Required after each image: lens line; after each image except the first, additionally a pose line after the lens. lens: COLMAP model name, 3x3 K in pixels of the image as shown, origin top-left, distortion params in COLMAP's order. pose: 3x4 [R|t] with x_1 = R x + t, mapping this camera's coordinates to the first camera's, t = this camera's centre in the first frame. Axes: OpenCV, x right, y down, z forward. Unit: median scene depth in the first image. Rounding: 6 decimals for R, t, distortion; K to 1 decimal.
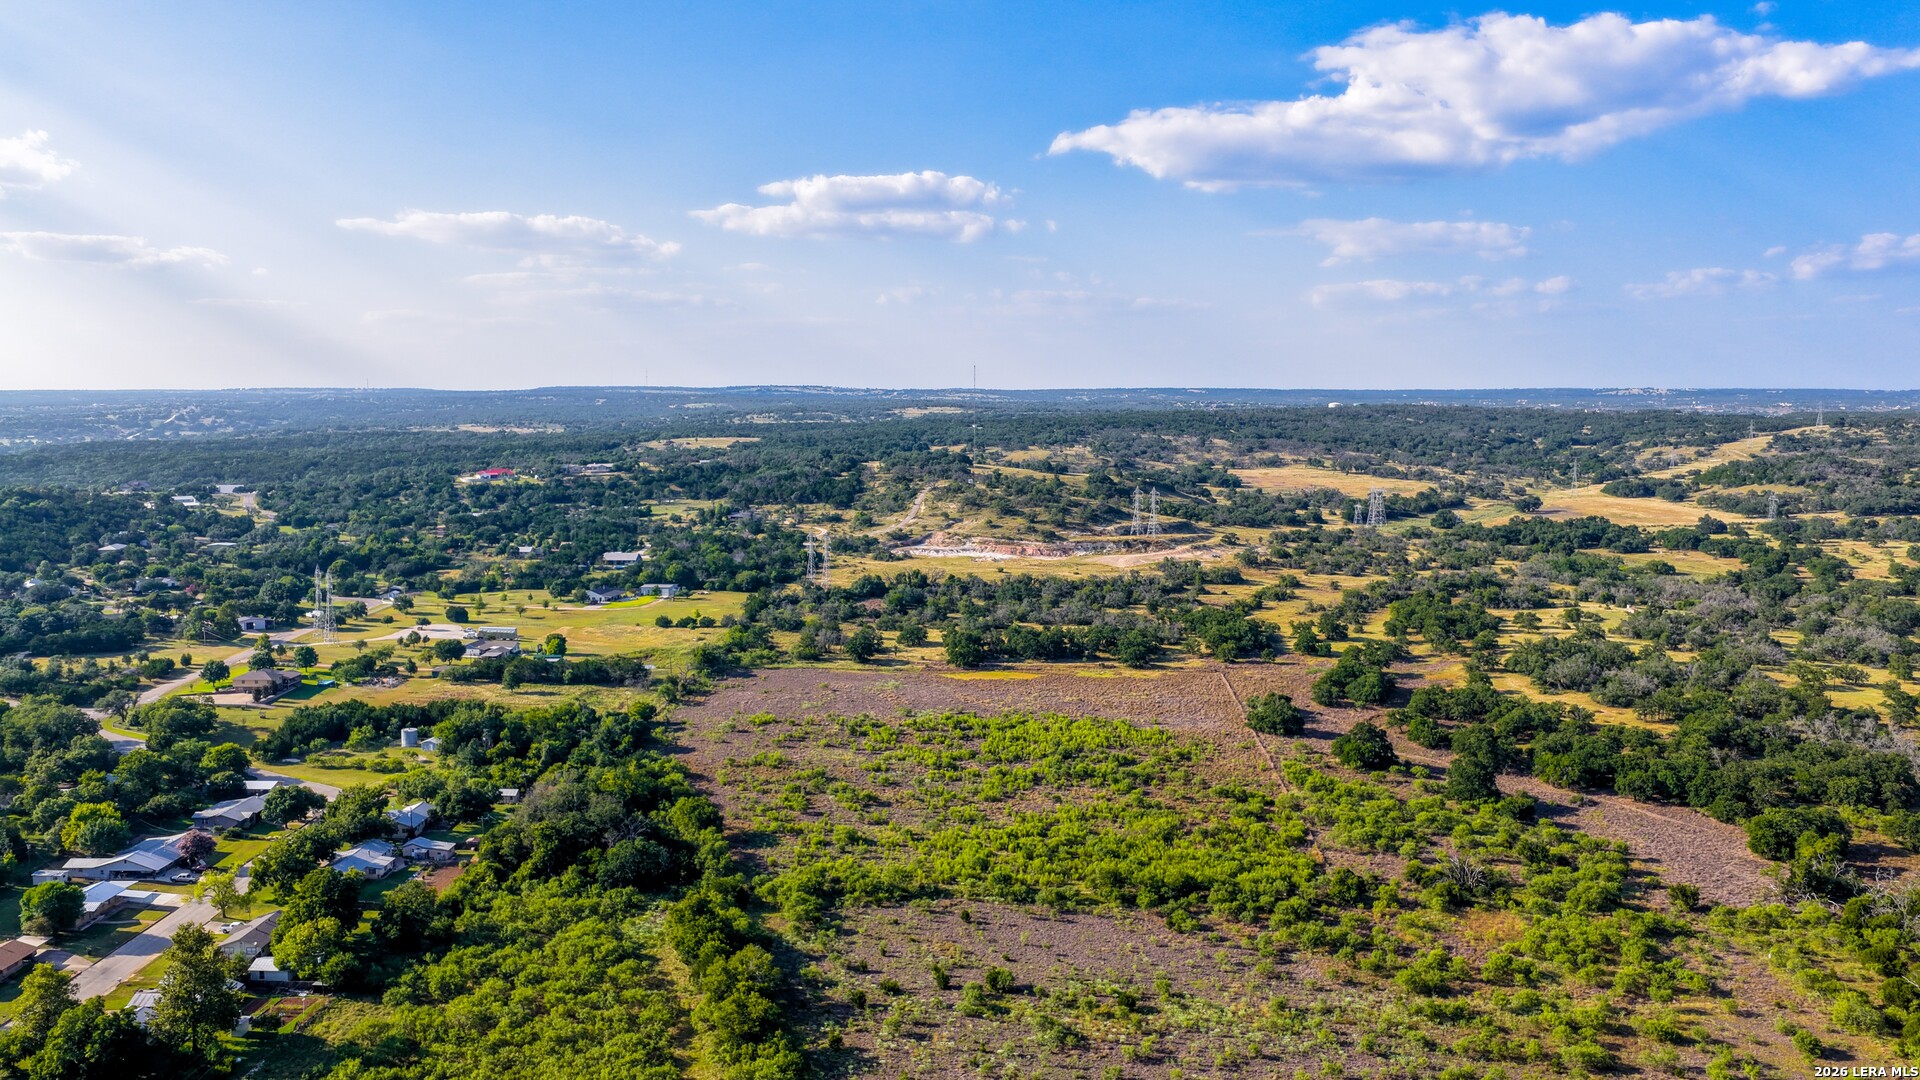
lens RADIAL K [[1611.2, 0, 962.4], [0, 1611.2, 496.6], [0, 0, 1]] dist [-0.002988, 0.008775]
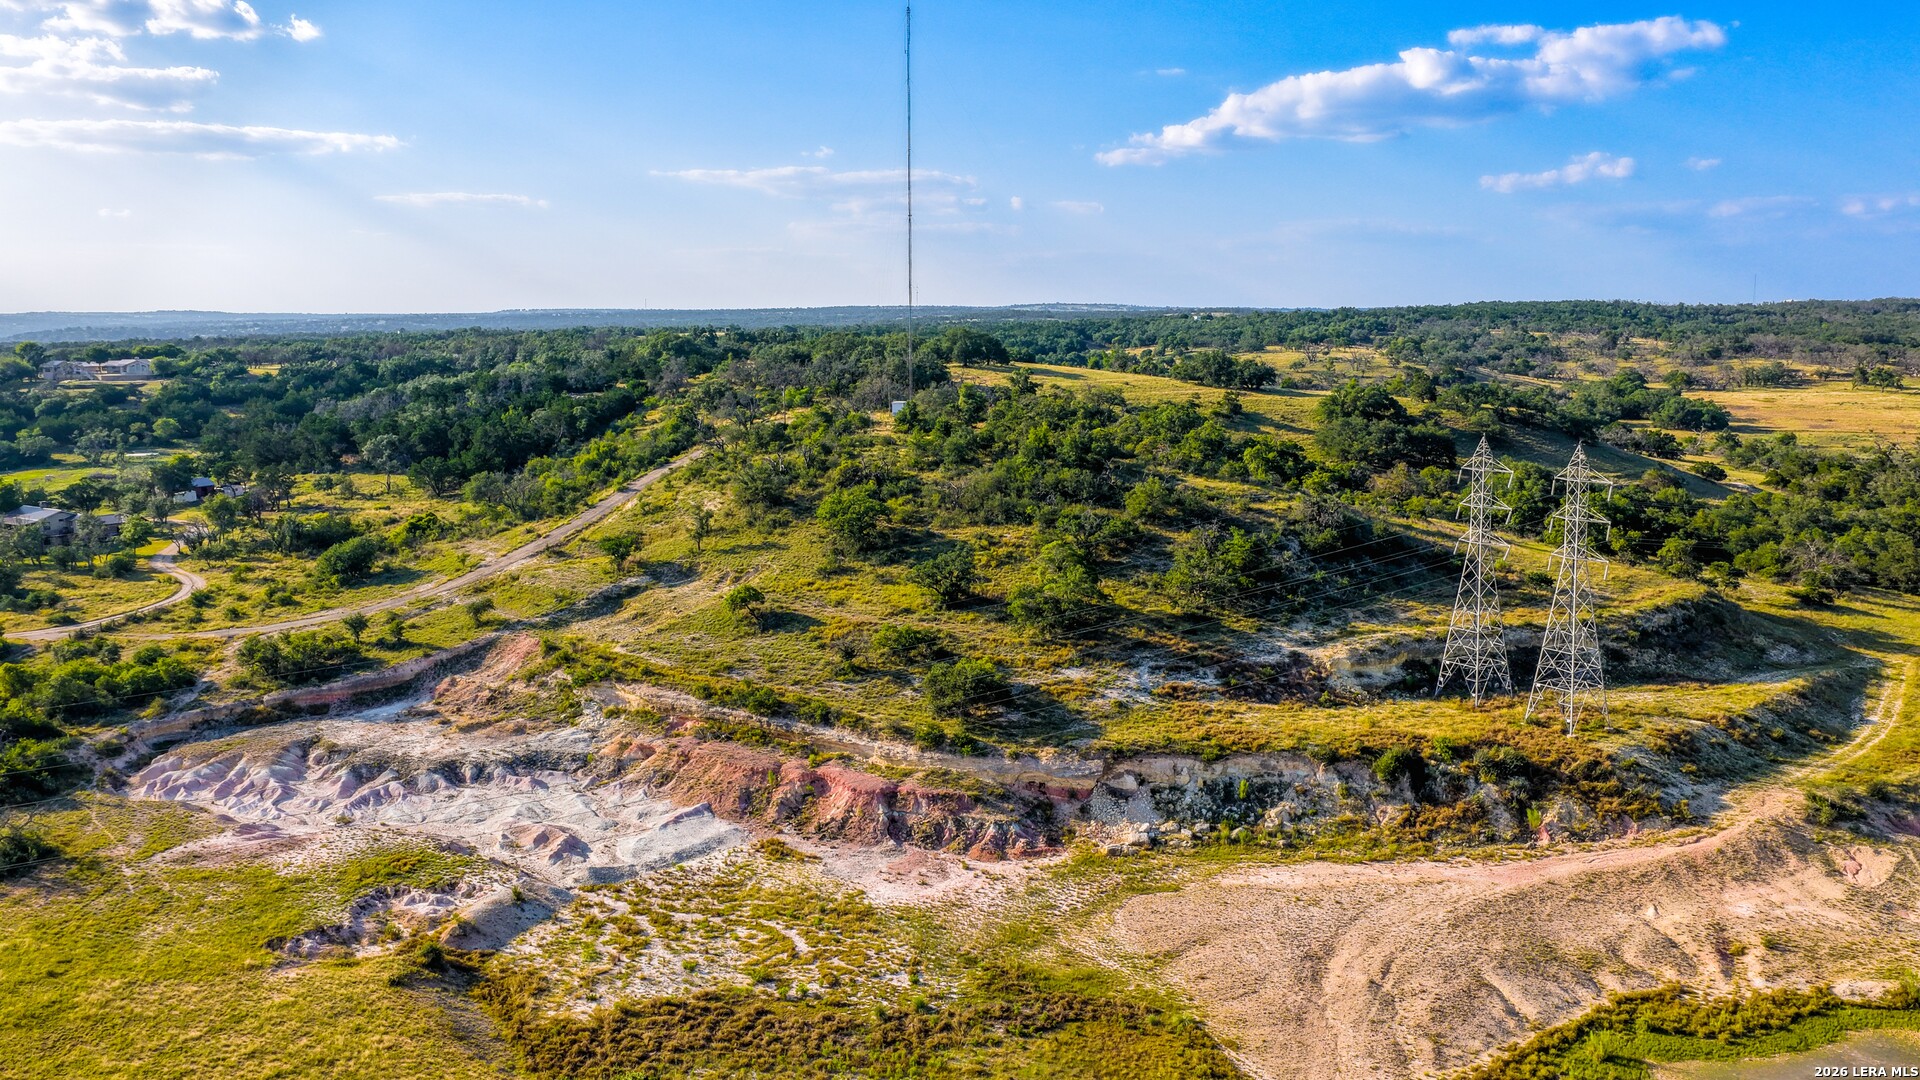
lens RADIAL K [[1567.2, 0, 958.2], [0, 1567.2, 530.5], [0, 0, 1]] dist [0.000488, 0.021404]
pose [[0.977686, 0.027693, -0.208238, 0.084591], [-0.013506, 0.997508, 0.069243, -0.007707], [0.209637, -0.064886, 0.975624, 0.787027]]
